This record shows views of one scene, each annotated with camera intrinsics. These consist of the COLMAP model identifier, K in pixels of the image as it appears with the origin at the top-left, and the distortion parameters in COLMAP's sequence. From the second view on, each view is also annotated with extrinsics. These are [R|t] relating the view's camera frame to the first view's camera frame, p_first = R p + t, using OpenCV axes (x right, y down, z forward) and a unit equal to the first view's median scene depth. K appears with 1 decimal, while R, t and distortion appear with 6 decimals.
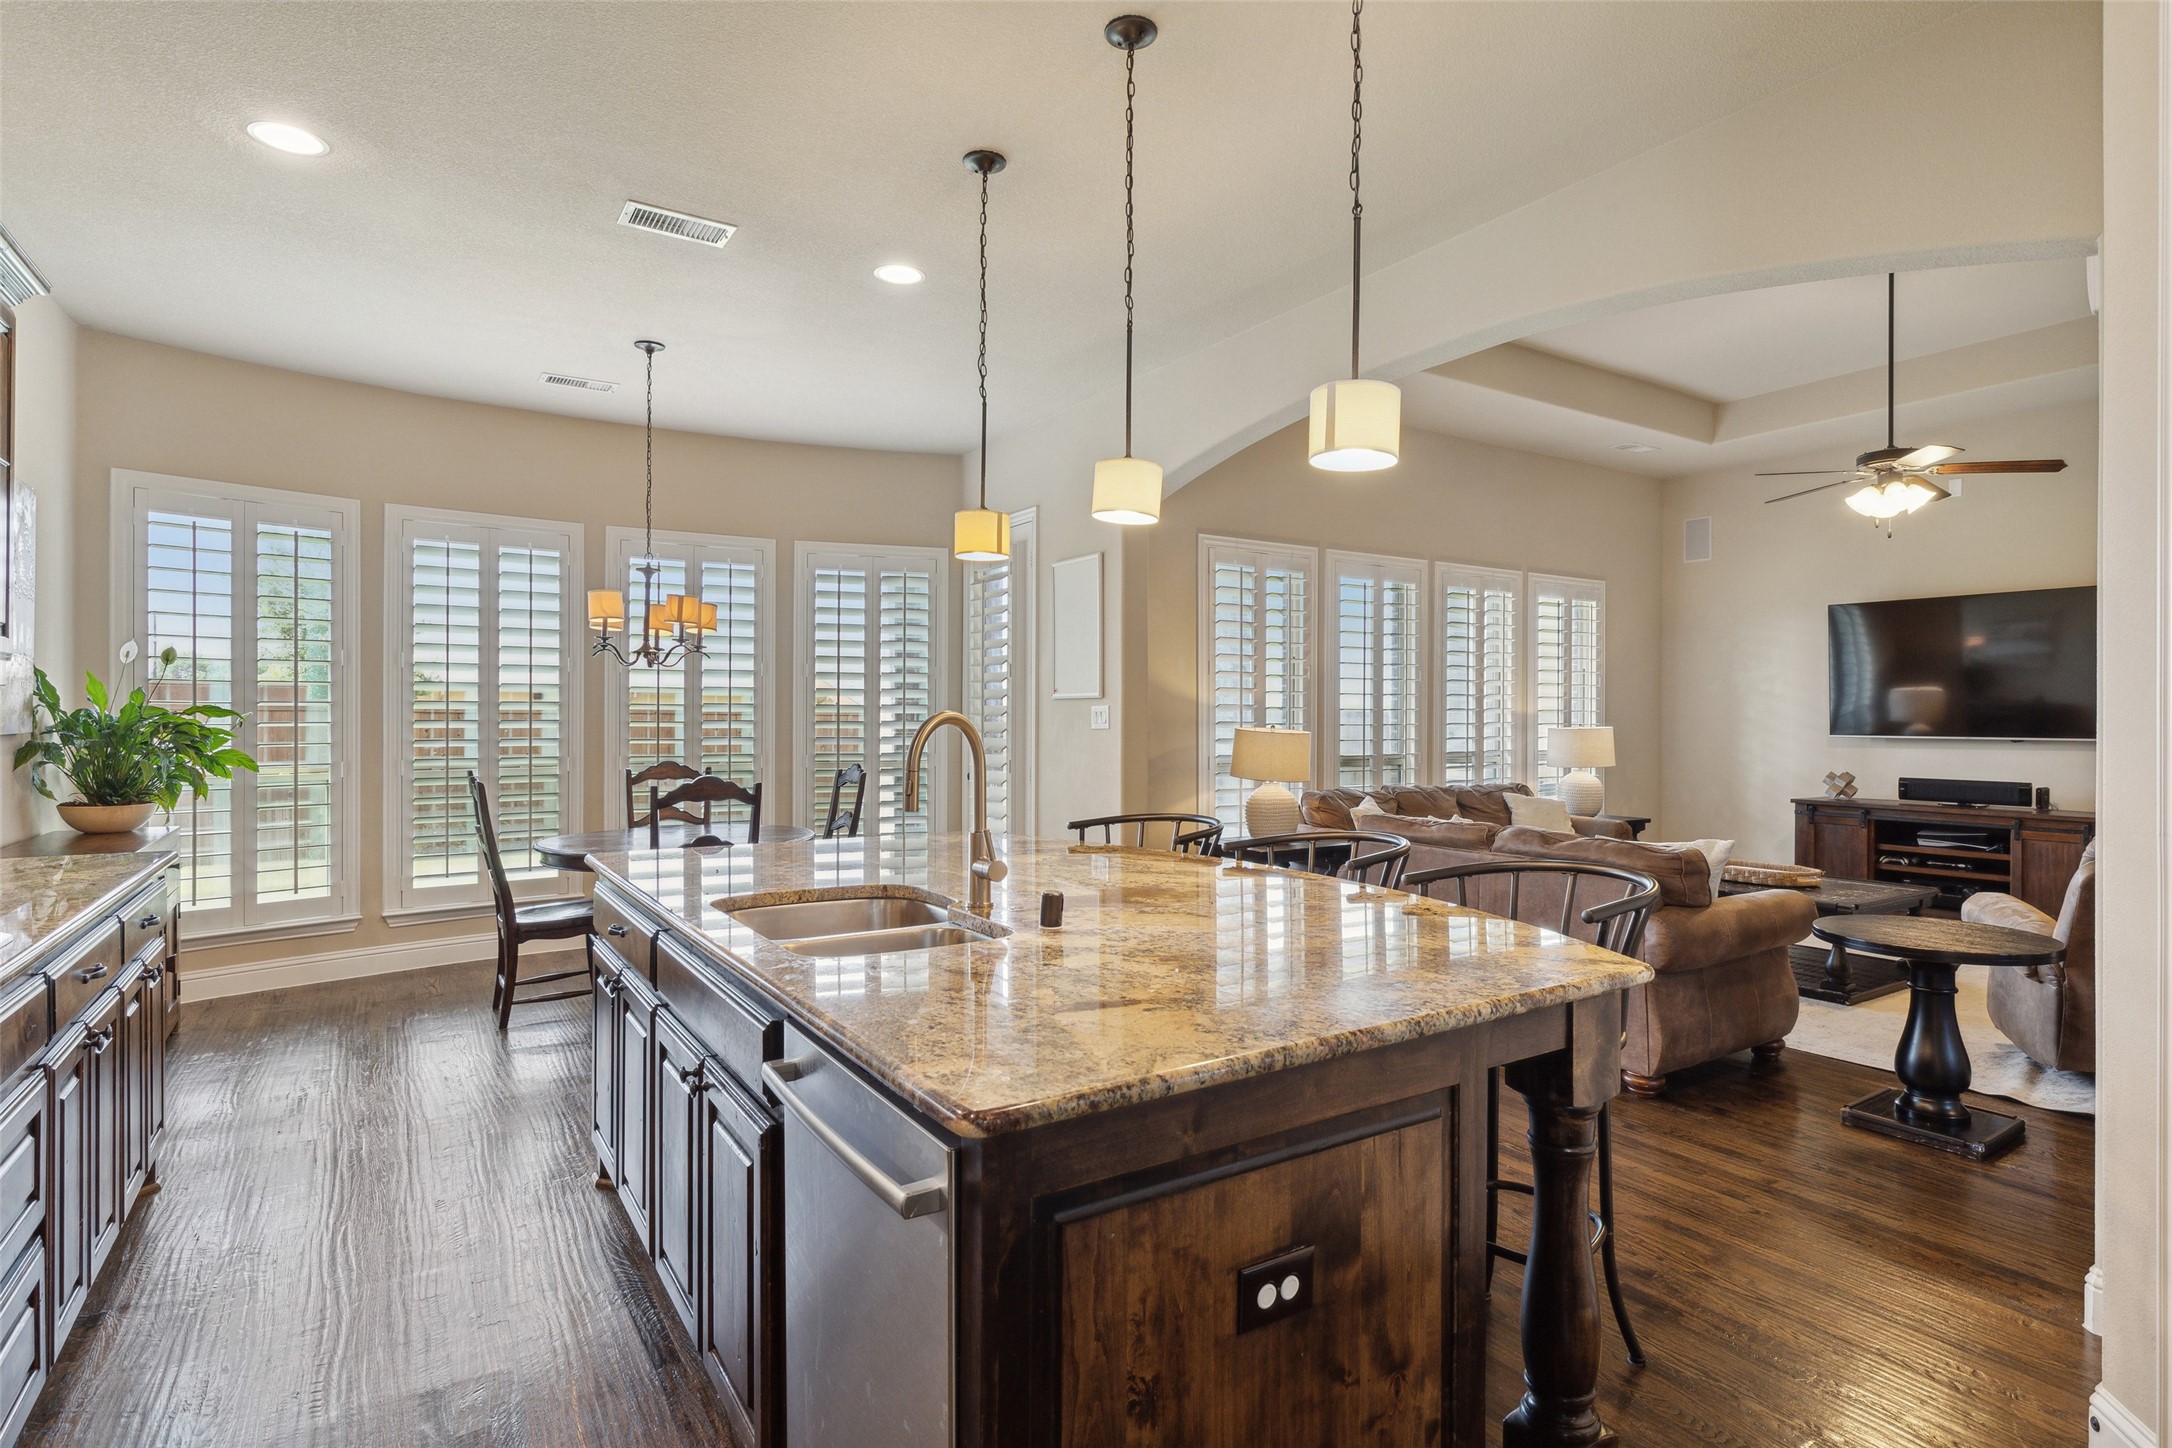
lens RADIAL K [[1100.0, 0, 1099.4], [0, 1100.0, 718.4], [0, 0, 1]] dist [-0.003051, 0.001838]
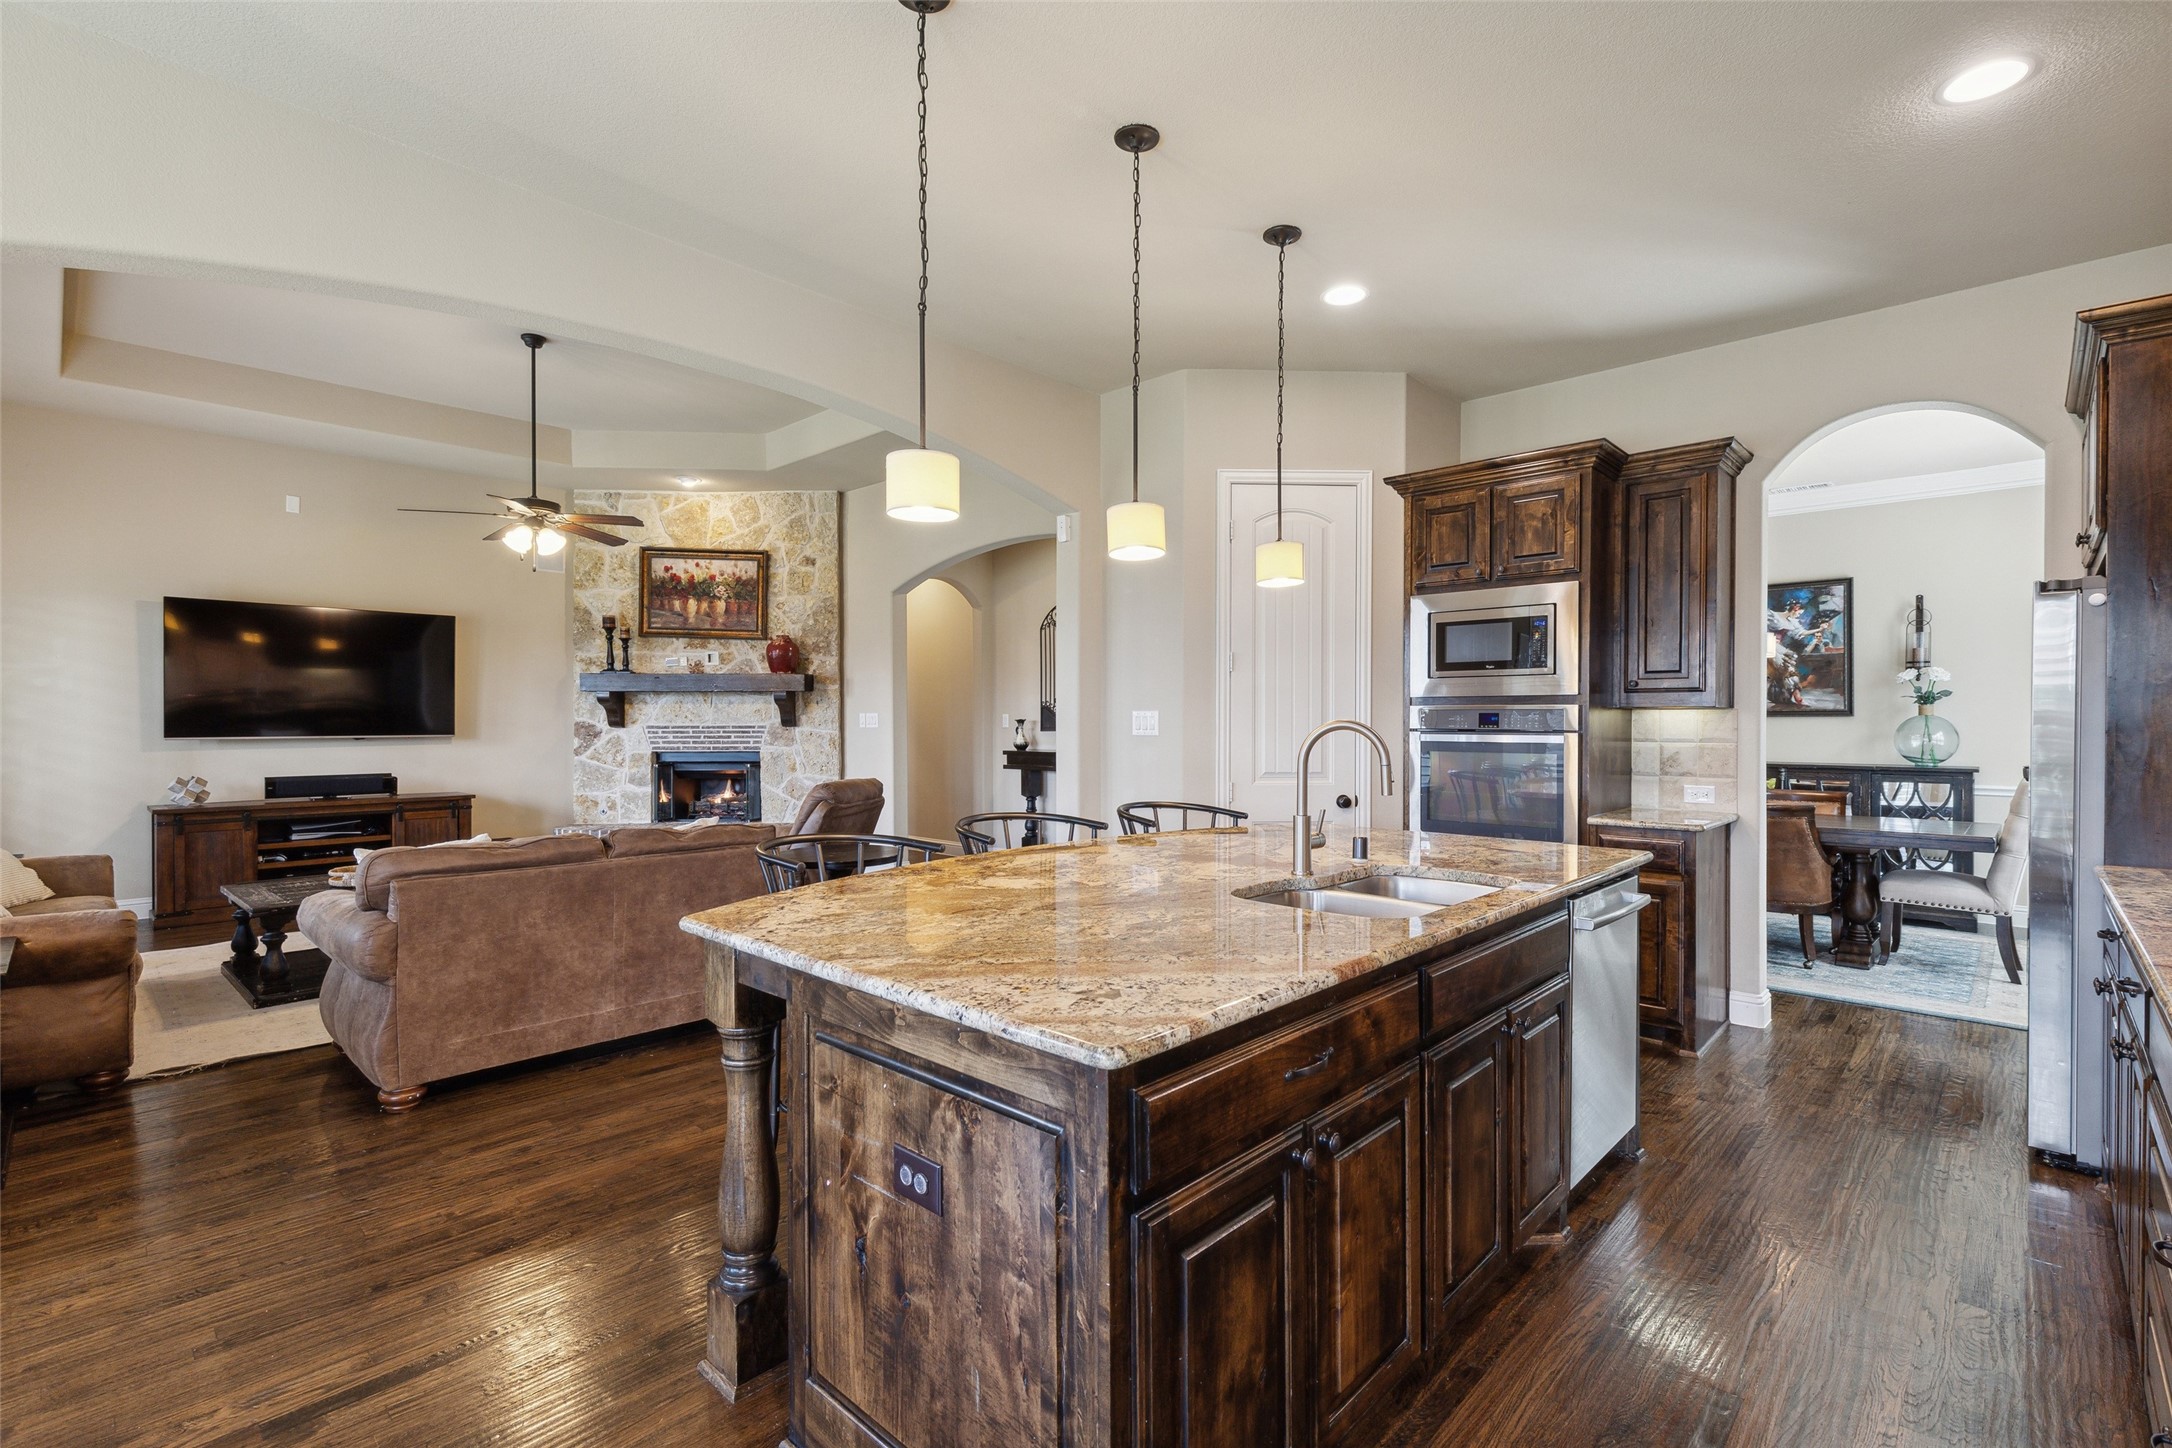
lens RADIAL K [[986.2, 0, 1106.4], [0, 986.2, 728.8], [0, 0, 1]] dist [0.005711, -0.001292]
pose [[-0.248184, -0.013408, 0.968620, -0.406901], [0.004337, 0.999879, 0.014952, -0.001900], [-0.968703, 0.007911, -0.248096, 0.546413]]
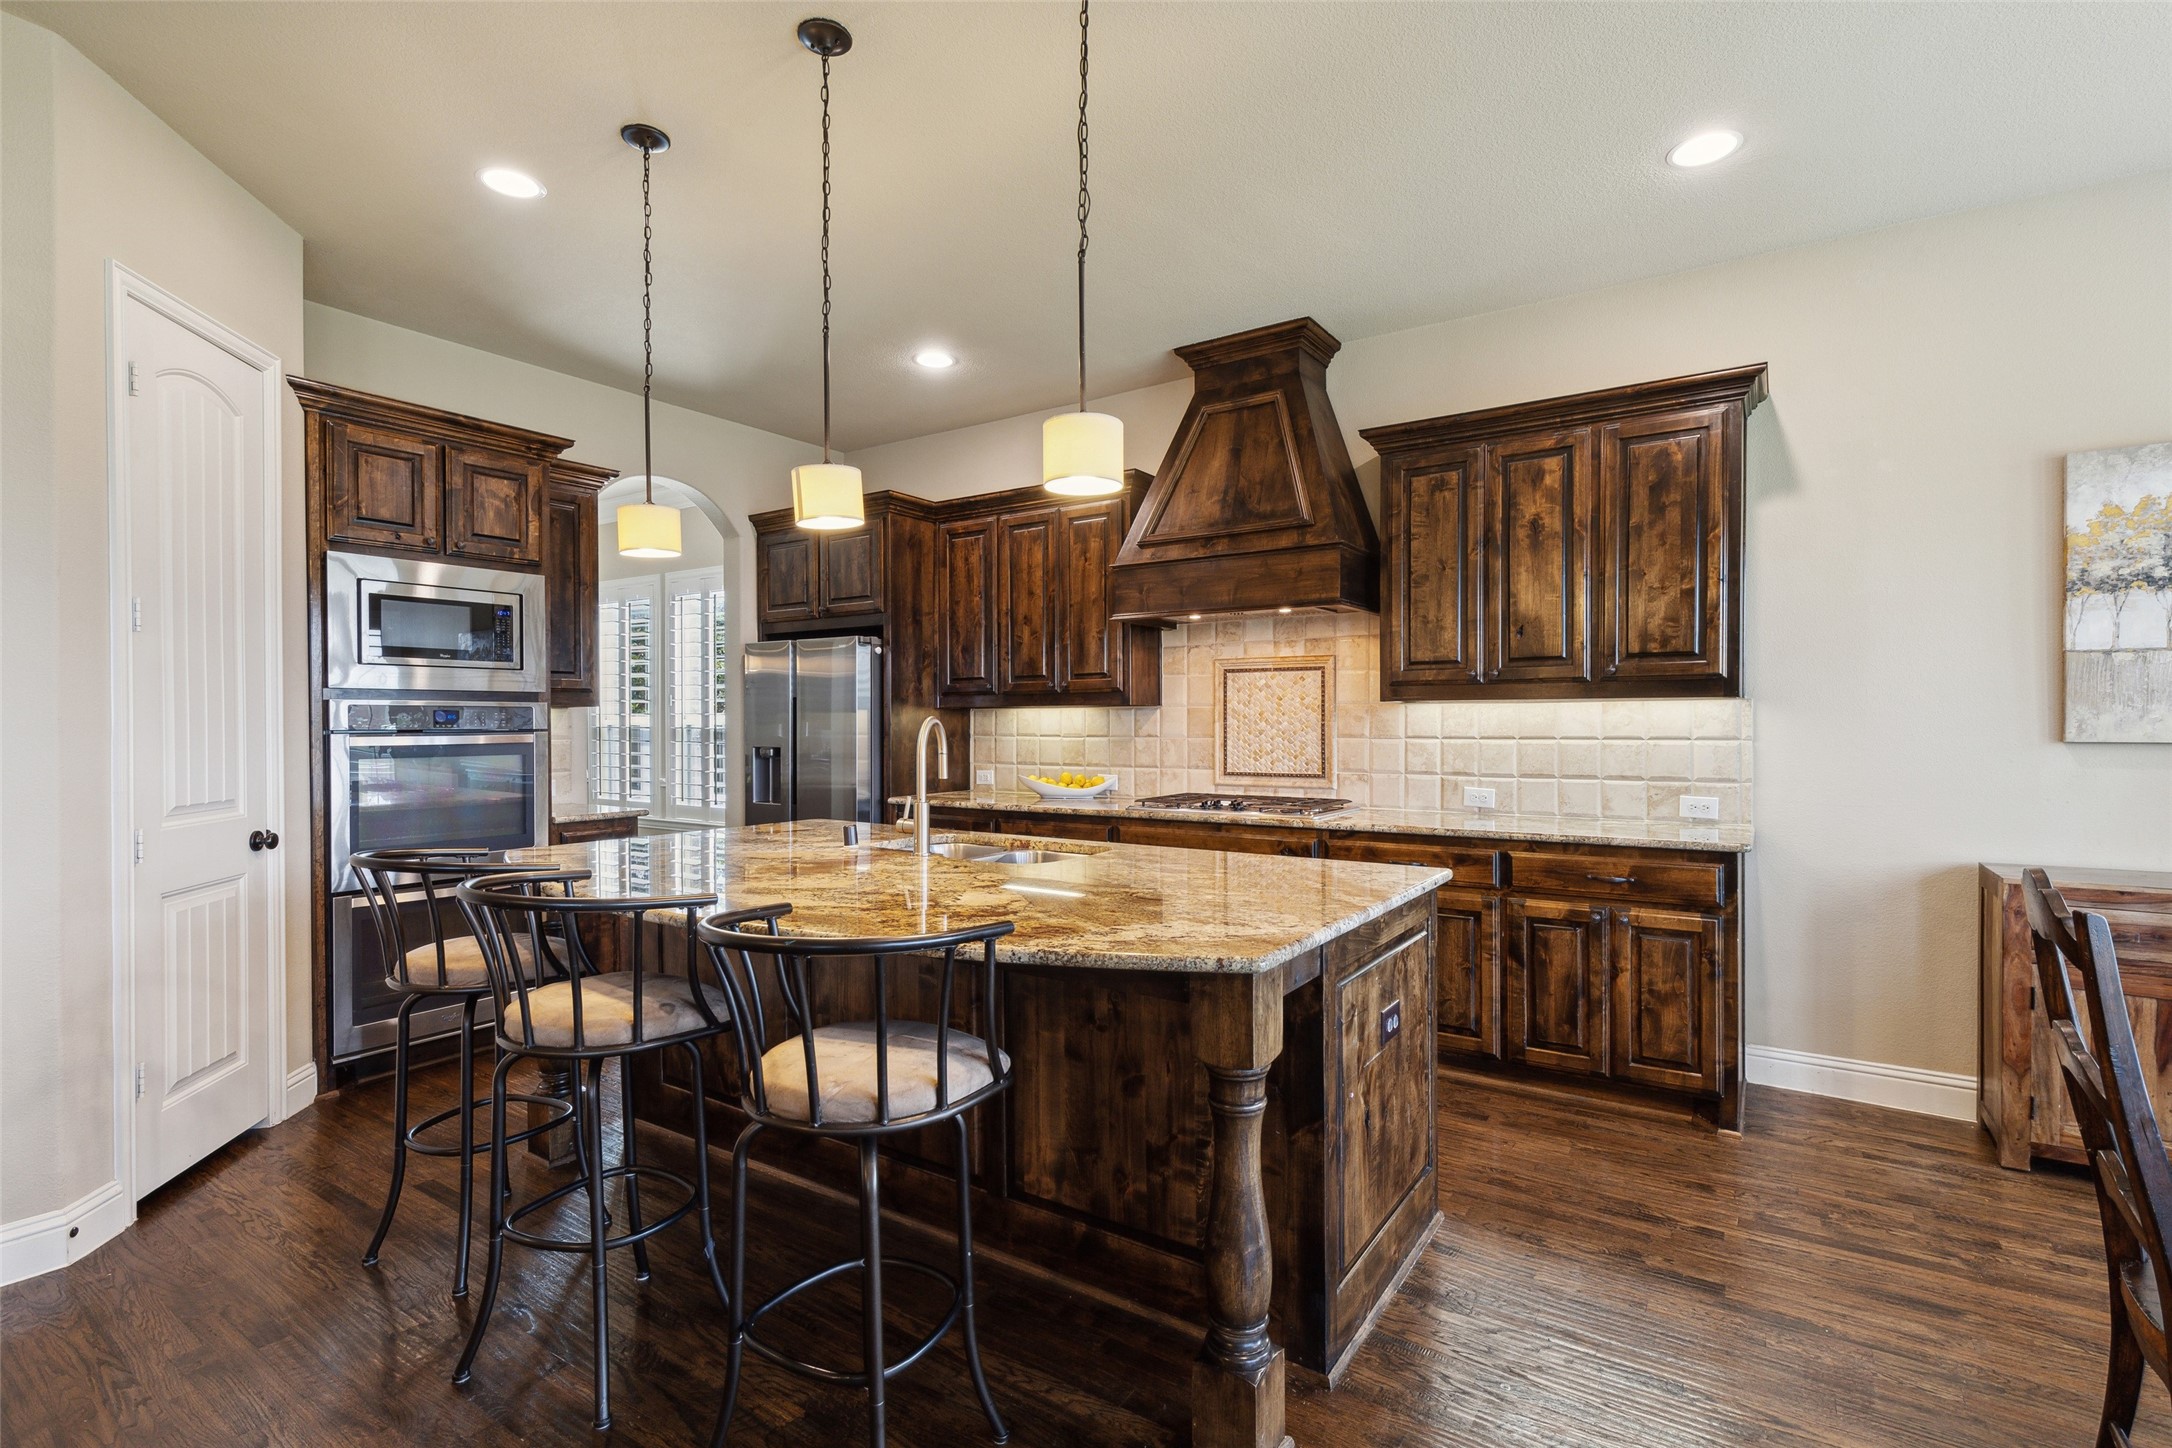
lens RADIAL K [[986.2, 0, 1124.5], [0, 986.2, 731.2], [0, 0, 1]] dist [0.005711, -0.001292]
pose [[-0.911880, 0.001899, -0.410452, 0.051823], [-0.004771, 0.999873, 0.015225, 0.000159], [0.410429, 0.015841, -0.911755, 0.808926]]
